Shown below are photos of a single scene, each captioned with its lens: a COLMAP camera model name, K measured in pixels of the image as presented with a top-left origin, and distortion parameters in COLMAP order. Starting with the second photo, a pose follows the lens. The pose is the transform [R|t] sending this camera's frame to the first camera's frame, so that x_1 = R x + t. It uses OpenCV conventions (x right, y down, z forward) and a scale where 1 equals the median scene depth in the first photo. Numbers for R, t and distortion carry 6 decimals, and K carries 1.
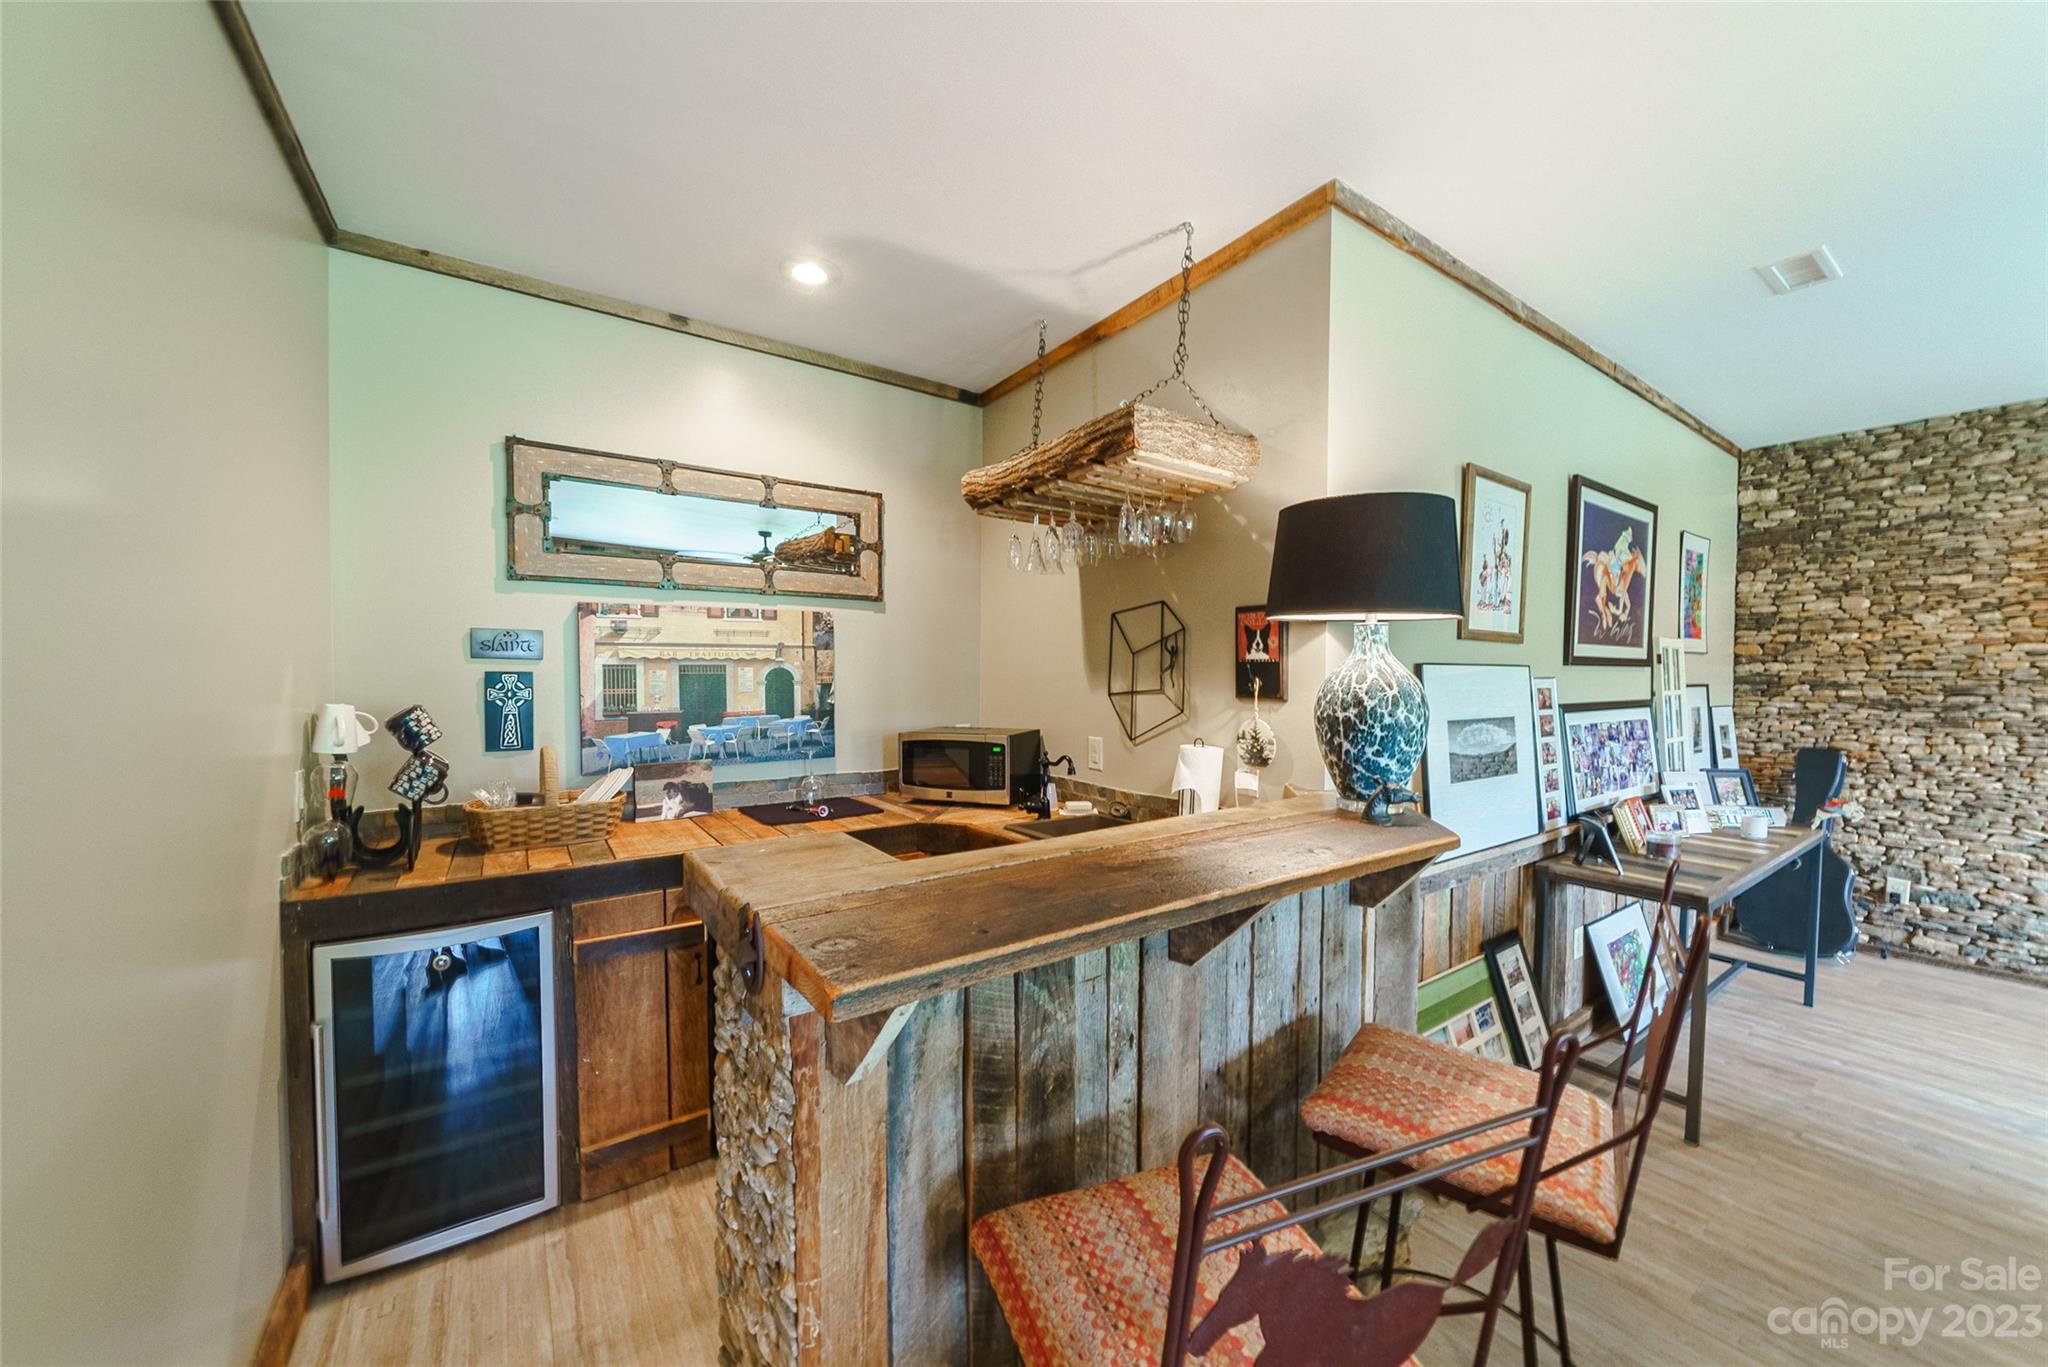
lens RADIAL K [[745.2, 0, 1024.0], [0, 745.2, 683.5], [0, 0, 1]] dist [-0.002479, -0.000016]
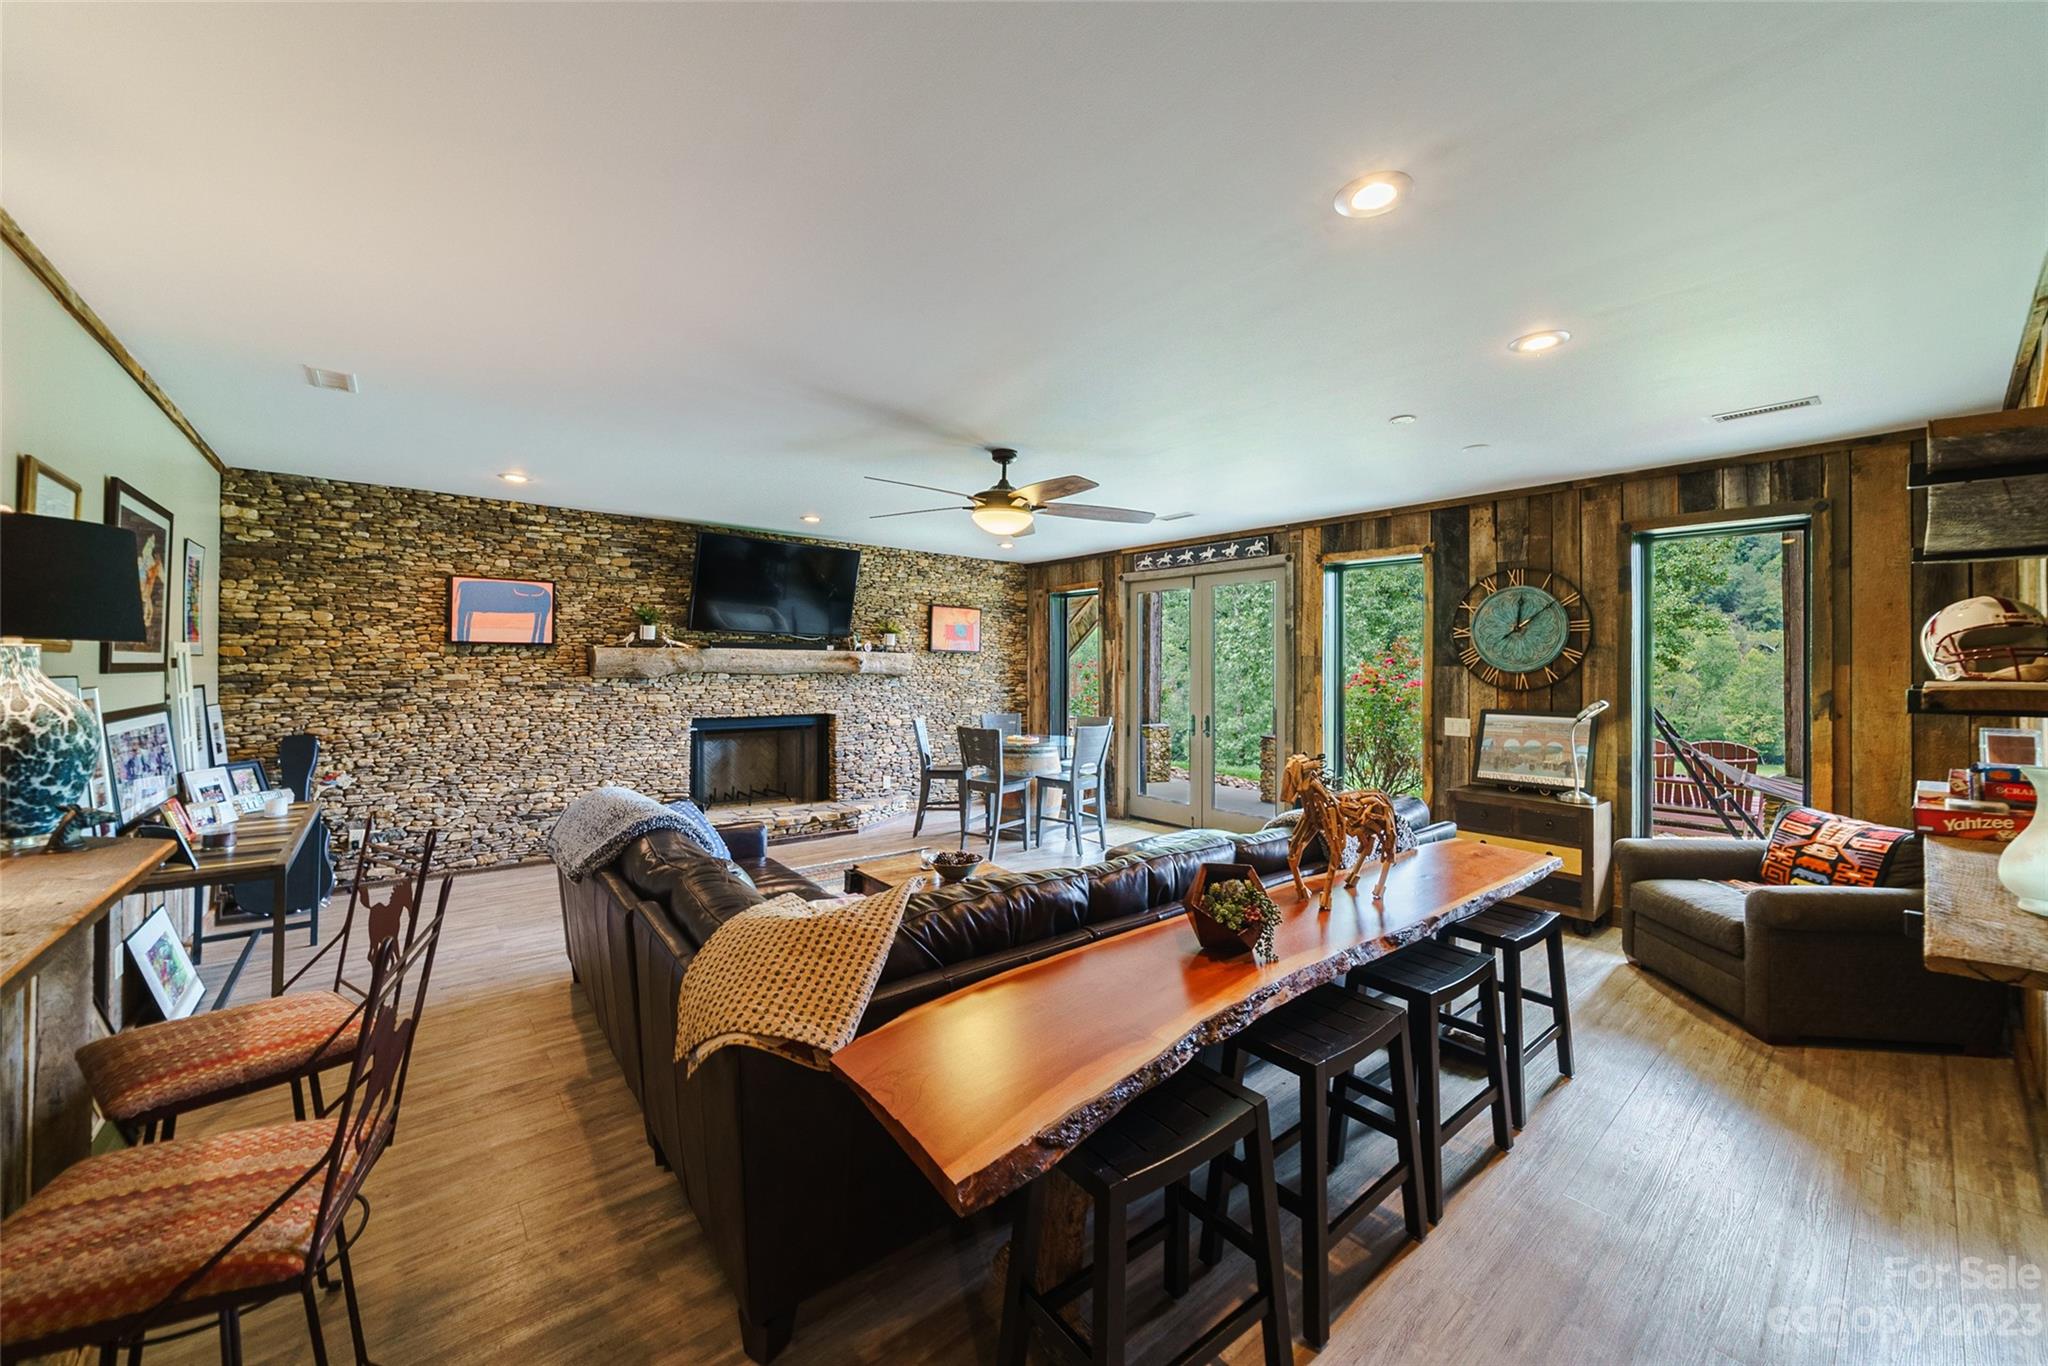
lens RADIAL K [[745.2, 0, 1024.0], [0, 745.2, 683.0], [0, 0, 1]] dist [-0.002479, -0.000016]
pose [[-0.080535, -0.025669, 0.996421, -0.225533], [0.010196, 0.999595, 0.026574, -0.018136], [-0.996700, 0.012299, -0.080240, -0.070433]]
